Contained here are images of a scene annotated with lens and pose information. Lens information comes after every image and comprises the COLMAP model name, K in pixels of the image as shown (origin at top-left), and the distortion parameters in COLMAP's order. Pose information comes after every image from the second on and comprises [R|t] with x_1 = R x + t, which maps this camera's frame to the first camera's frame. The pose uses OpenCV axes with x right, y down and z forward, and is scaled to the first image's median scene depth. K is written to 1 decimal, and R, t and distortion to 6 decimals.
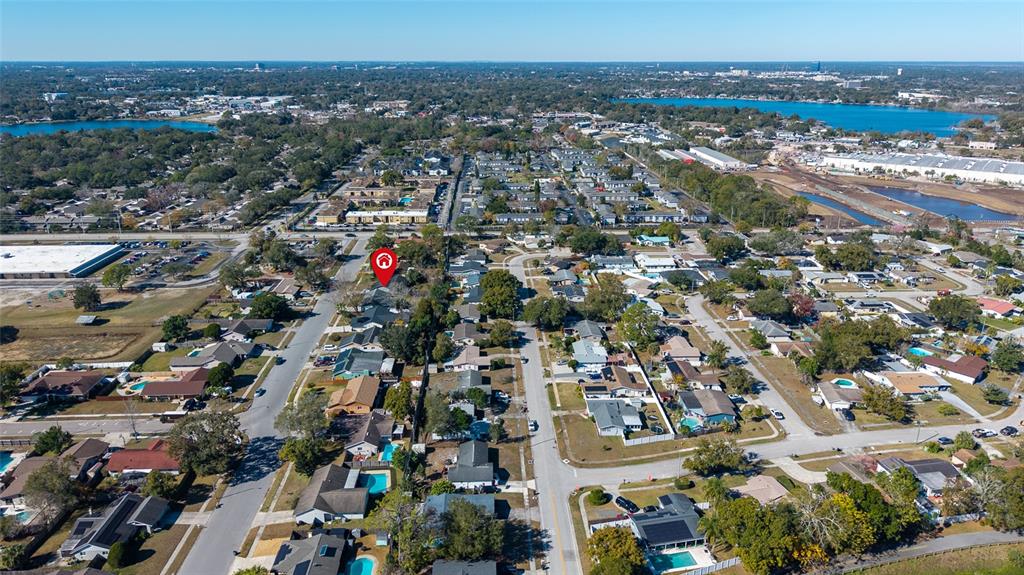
lens RADIAL K [[713.8, 0, 512.0], [0, 713.8, 287.5], [0, 0, 1]] dist [0.062996, -0.087509]
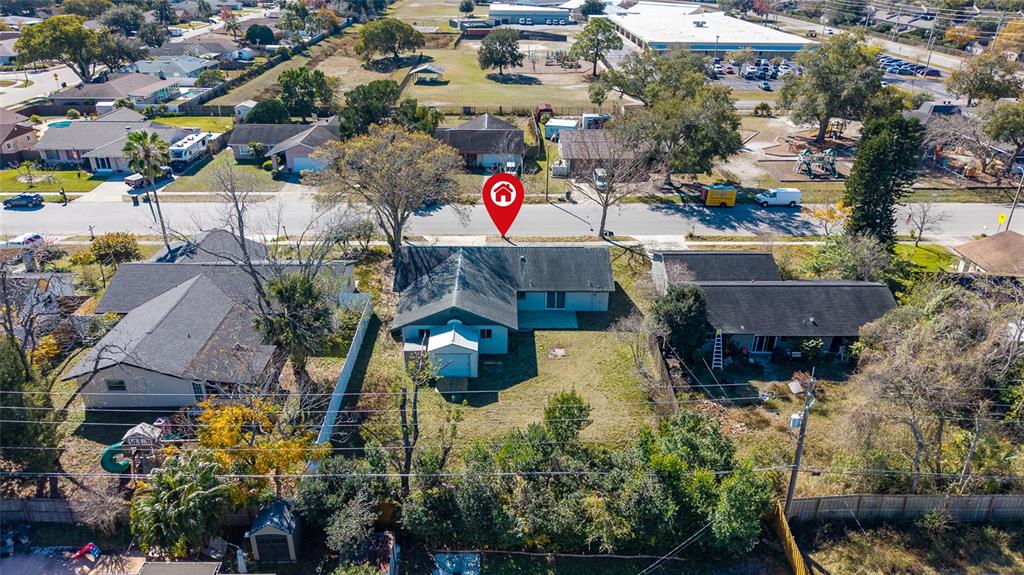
lens RADIAL K [[688.4, 0, 512.0], [0, 688.4, 287.5], [0, 0, 1]] dist [0.038966, -0.036039]
pose [[-0.013279, 0.442390, -0.896724, -0.011819], [-0.324905, 0.846231, 0.422291, -0.051887], [0.945654, 0.296958, 0.132497, 0.822168]]
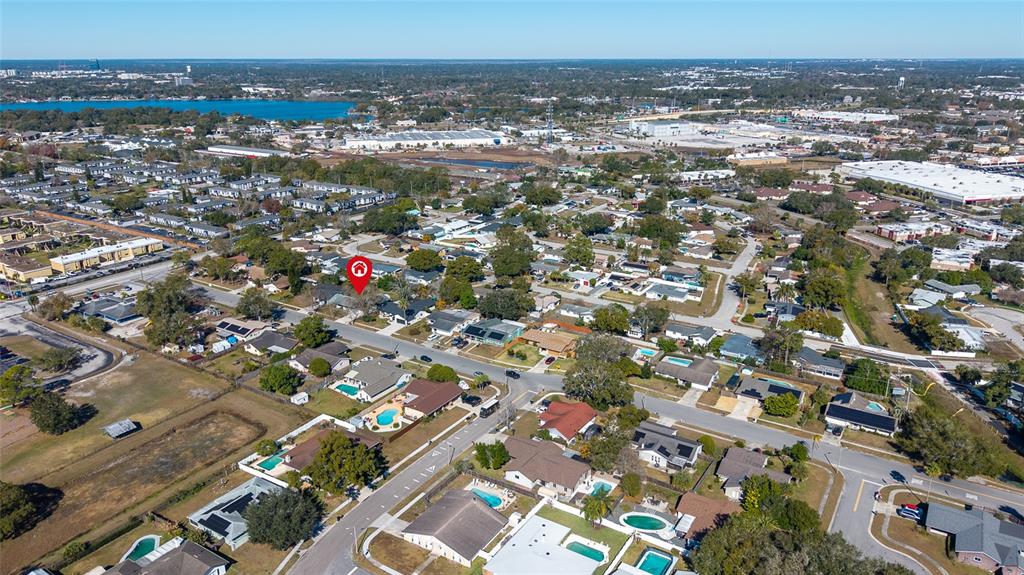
lens RADIAL K [[713.8, 0, 512.0], [0, 713.8, 287.5], [0, 0, 1]] dist [0.062996, -0.087509]
pose [[0.560188, -0.257048, 0.787474, -0.714616], [0.254651, 0.958041, 0.131572, -0.067188], [-0.788253, 0.126826, 0.602140, 0.197640]]
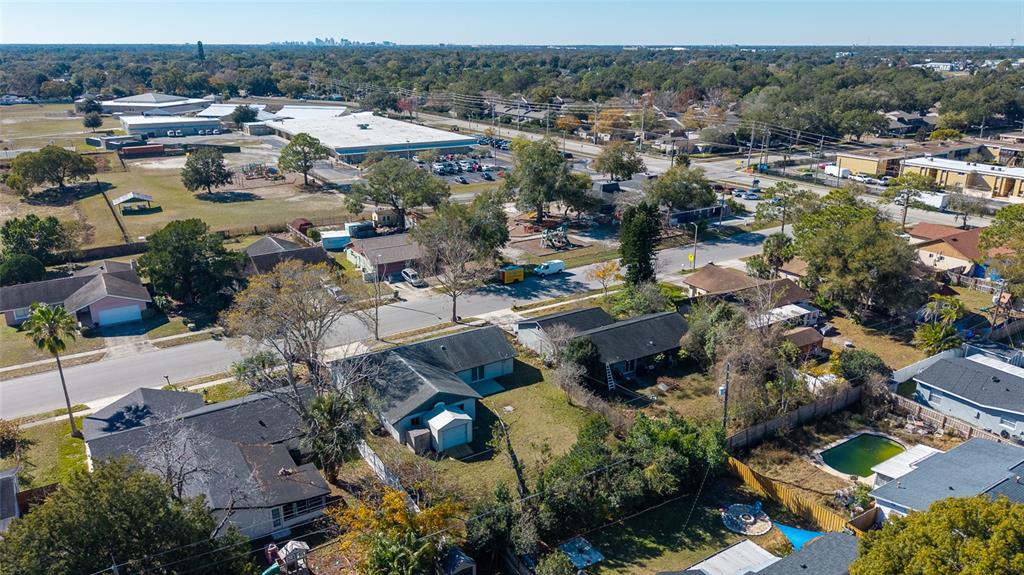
lens RADIAL K [[713.8, 0, 512.0], [0, 713.8, 287.5], [0, 0, 1]] dist [0.062996, -0.087509]
pose [[0.499938, 0.281383, -0.819076, 0.015350], [-0.272069, 0.948897, 0.159918, -0.046311], [0.822217, 0.142896, 0.550944, 0.746675]]
